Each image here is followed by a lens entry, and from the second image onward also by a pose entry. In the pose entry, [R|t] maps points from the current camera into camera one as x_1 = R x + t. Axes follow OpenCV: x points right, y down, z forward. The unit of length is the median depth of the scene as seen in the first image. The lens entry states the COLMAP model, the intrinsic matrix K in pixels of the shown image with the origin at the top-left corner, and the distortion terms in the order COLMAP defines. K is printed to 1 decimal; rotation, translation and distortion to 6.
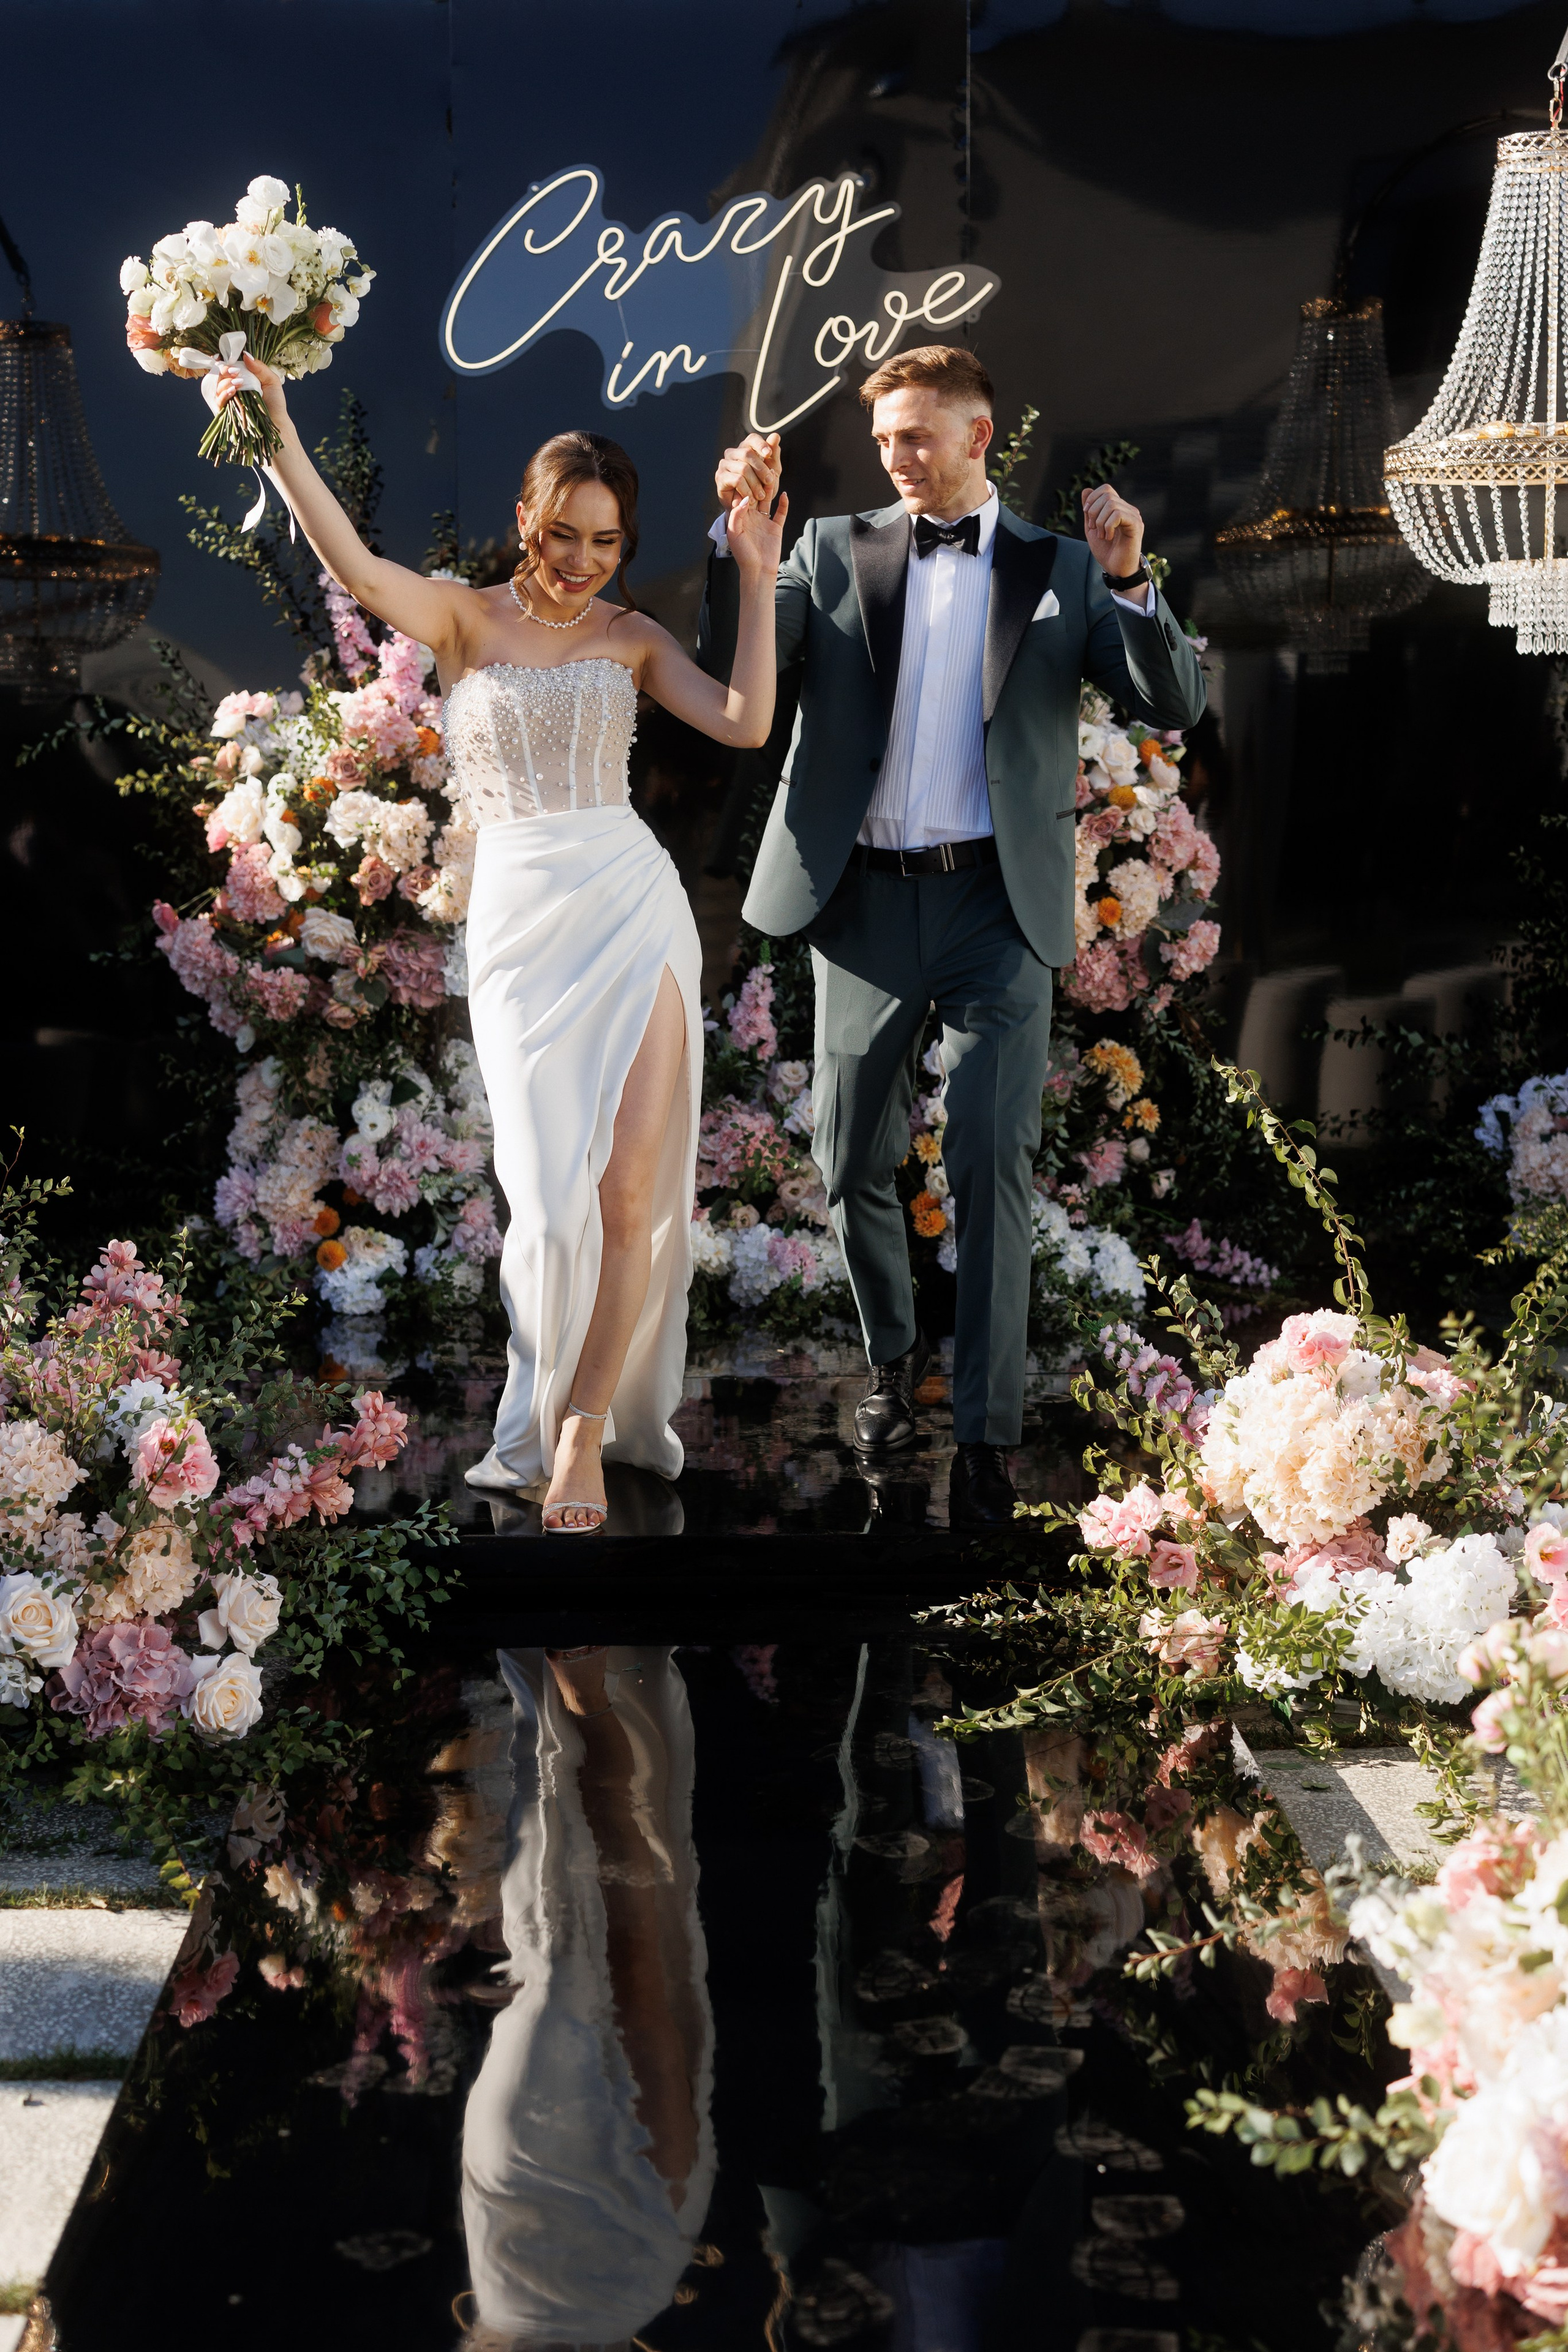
lens RADIAL K [[3399.5, 0, 804.9], [0, 3399.5, 1122.5], [0, 0, 1]] dist [-0.008851, 0.026260]
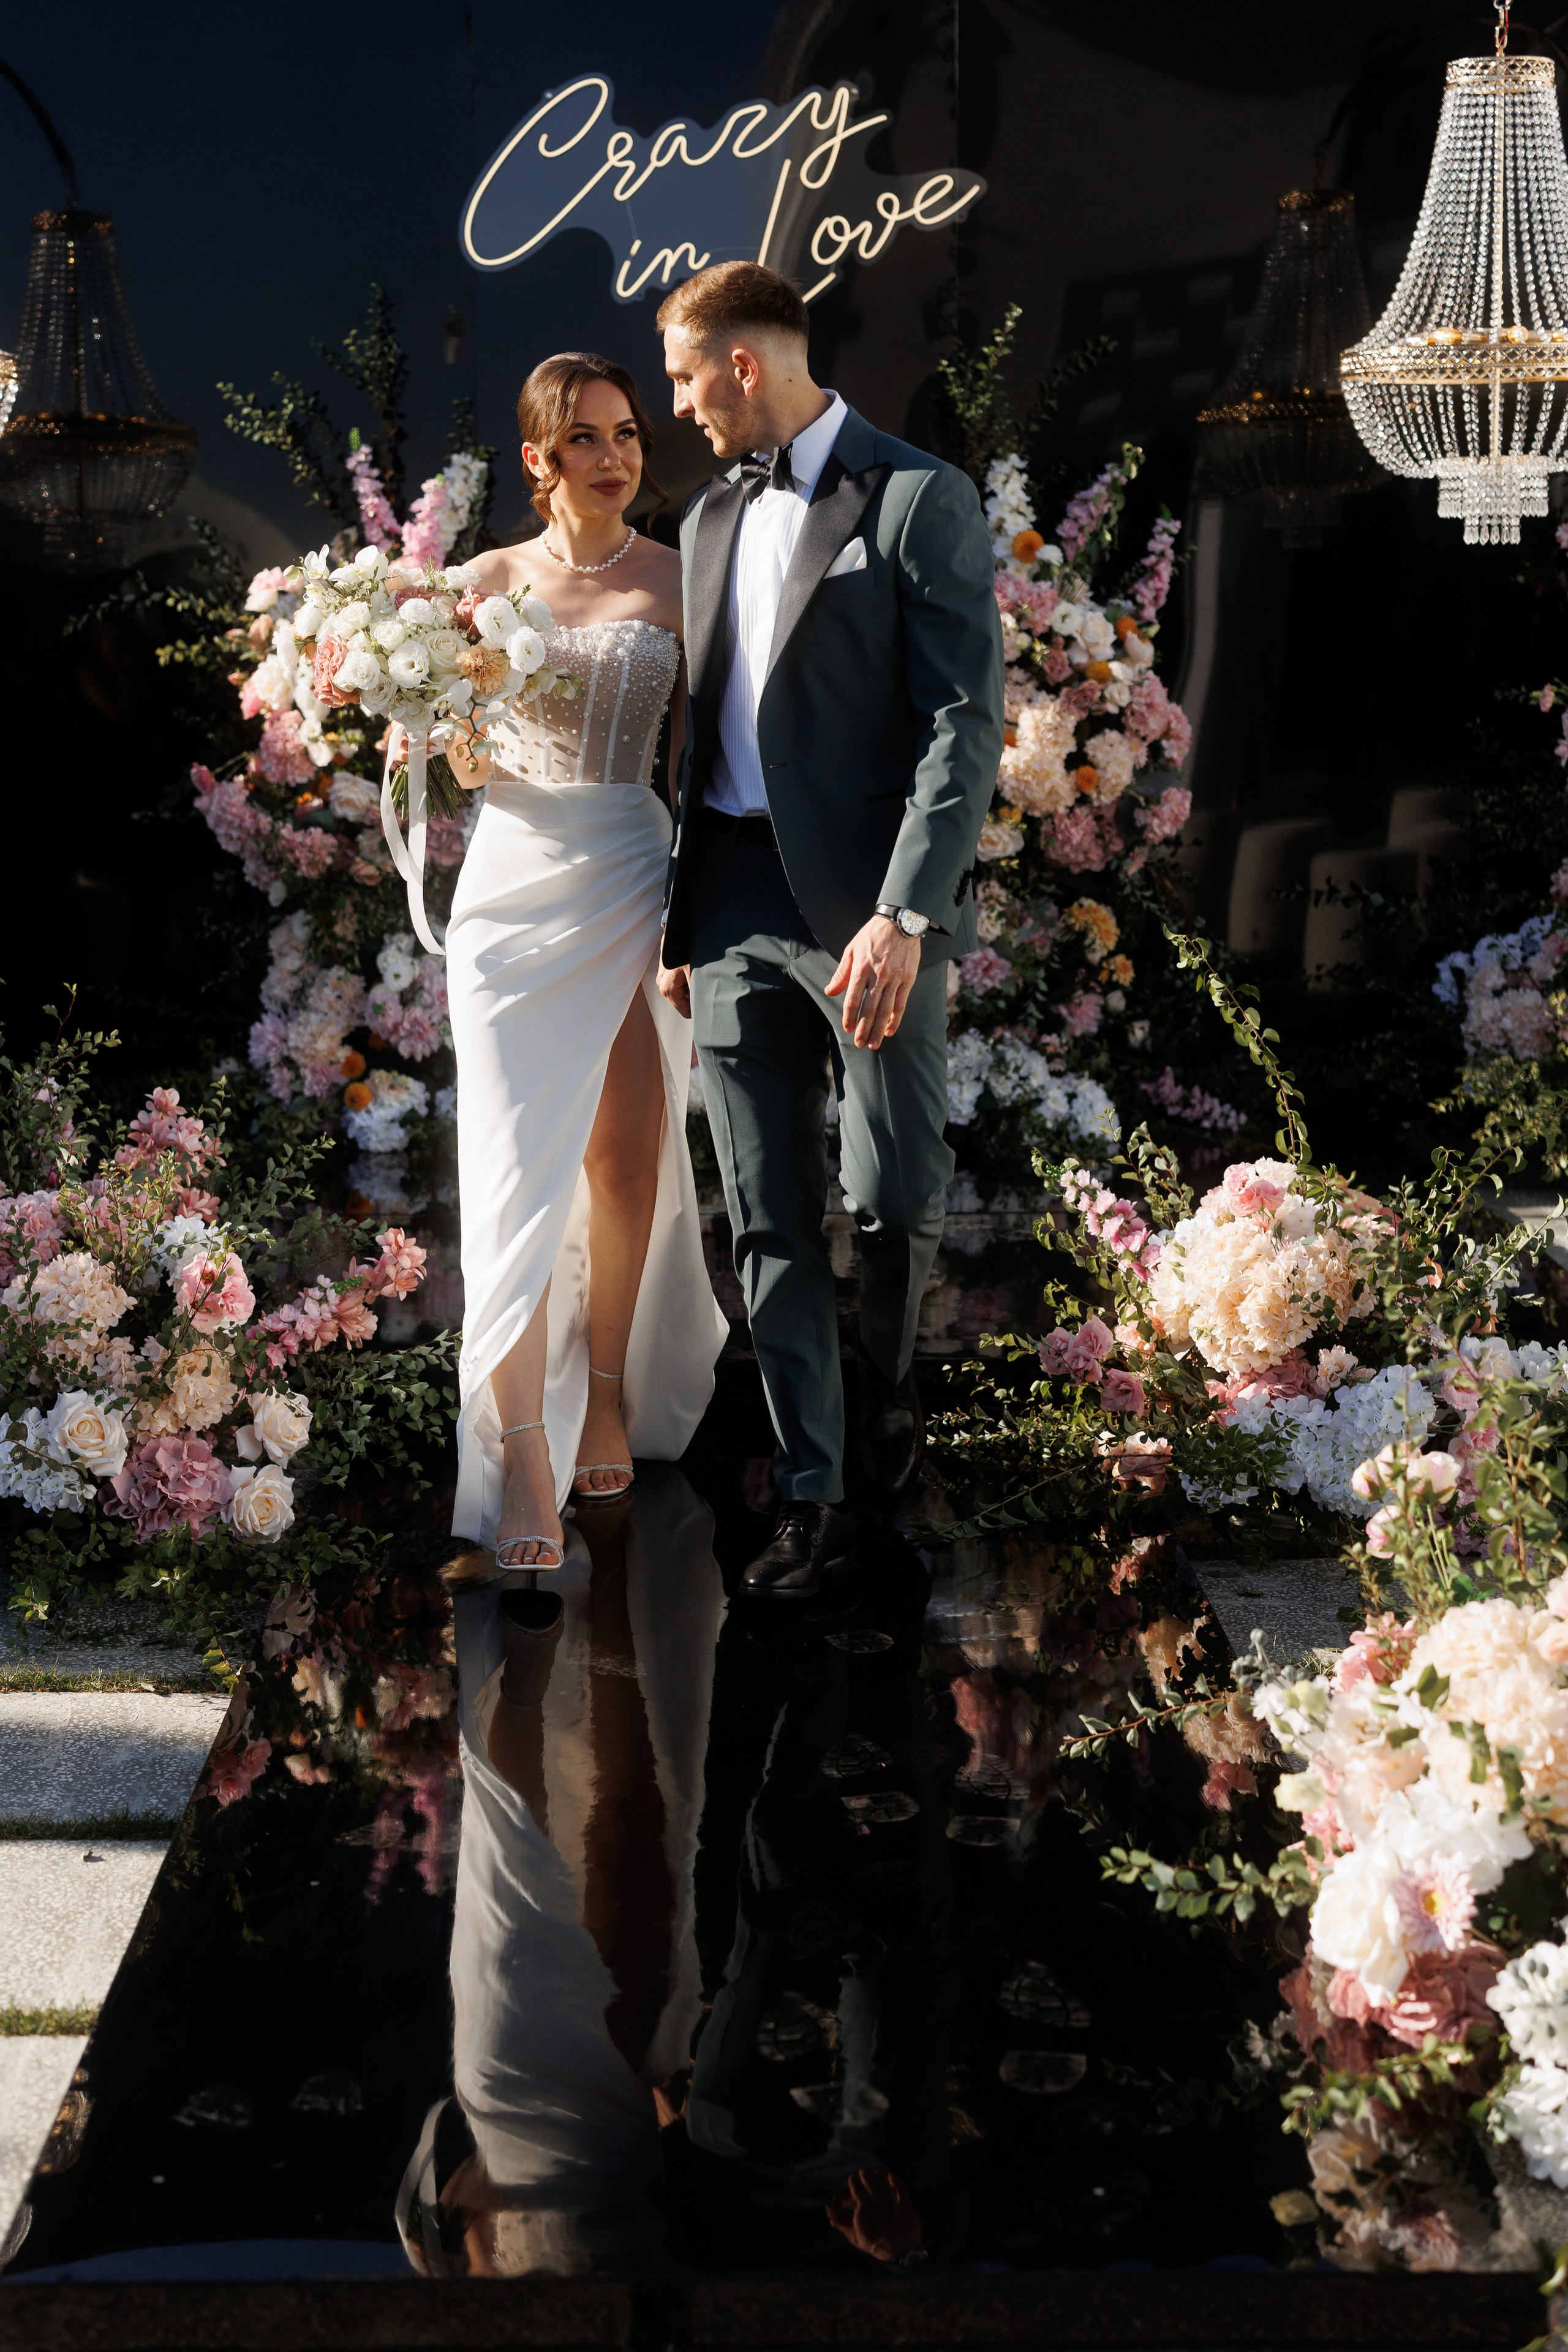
lens RADIAL K [[3366.3, 0, 789.4], [0, 3366.3, 1019.1], [0, 0, 1]] dist [-0.000601, -0.001978]
pose [[0.999928, 0.005564, -0.010664, 0.009036], [-0.005352, 0.999789, 0.019838, -0.008316], [0.010772, -0.019780, 0.999746, -0.065962]]
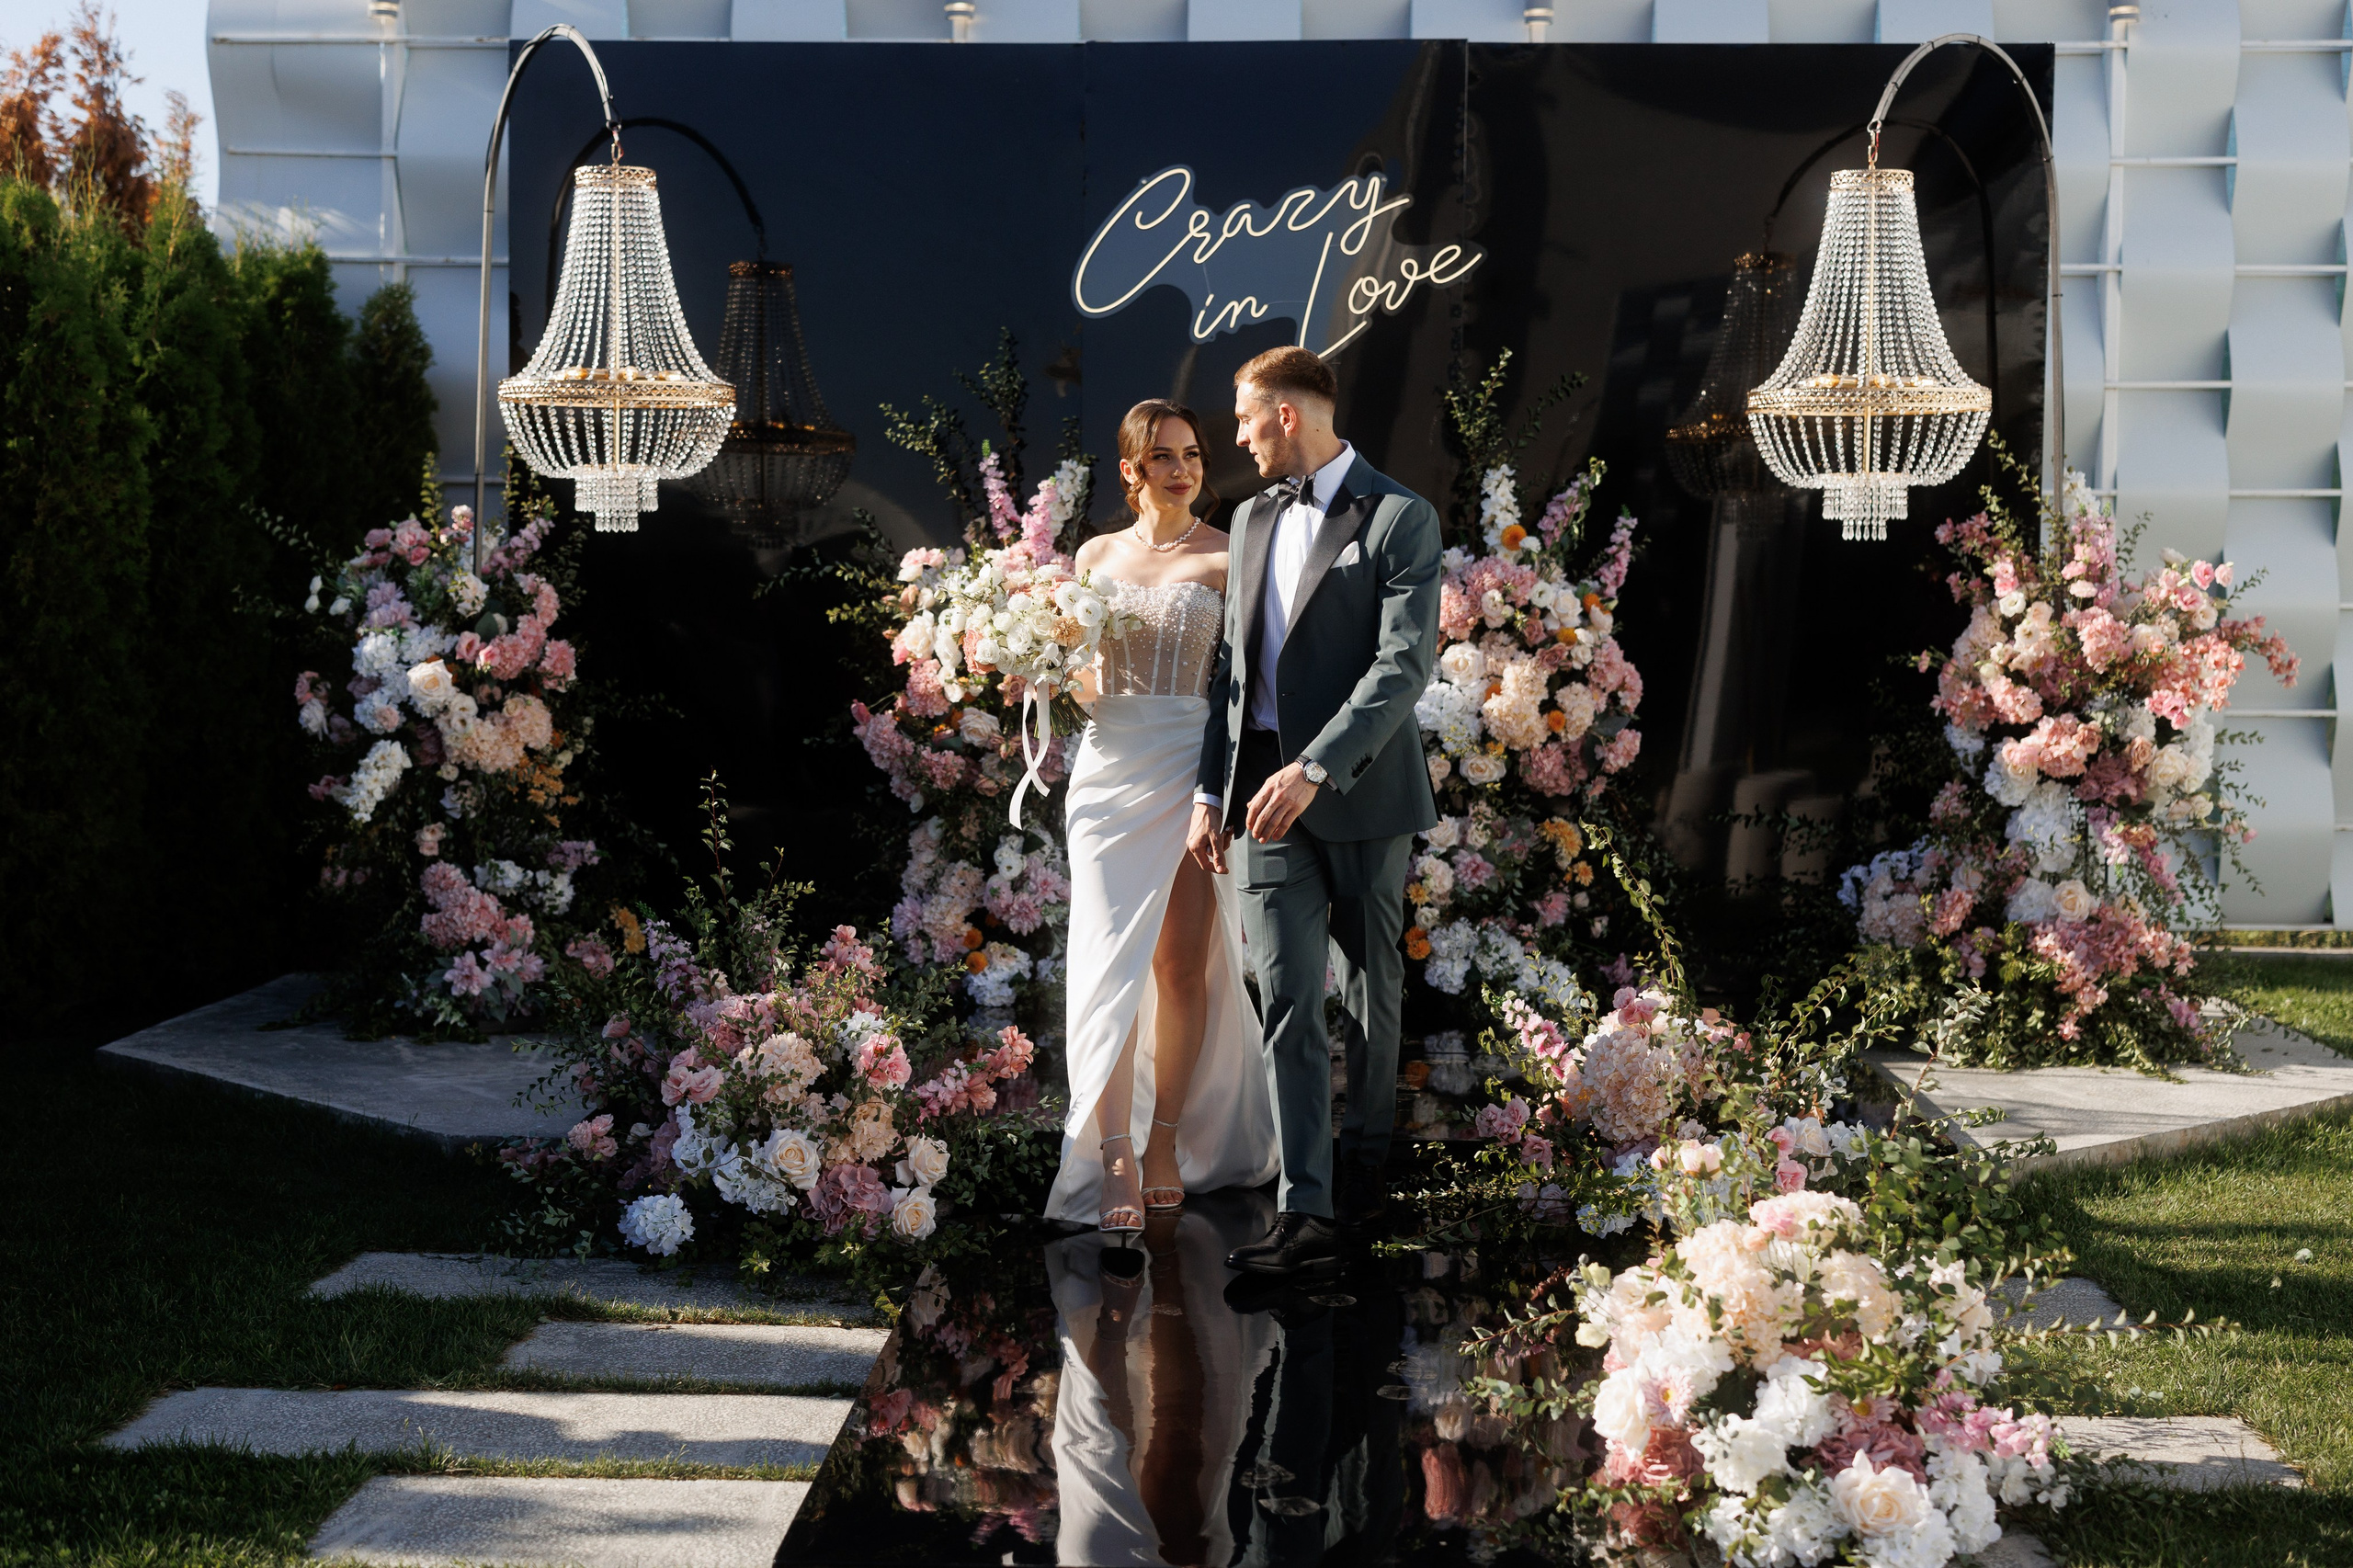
lens RADIAL K [[3367.7, 0, 1176.5], [0, 3367.7, 784.0], [0, 0, 1]] dist [-0.000601, -0.001978]
pose [[0.997267, 0.019862, -0.071167, 0.040253], [-0.022984, 0.998797, -0.043320, 0.027864], [0.070221, 0.044837, 0.996523, -0.390777]]
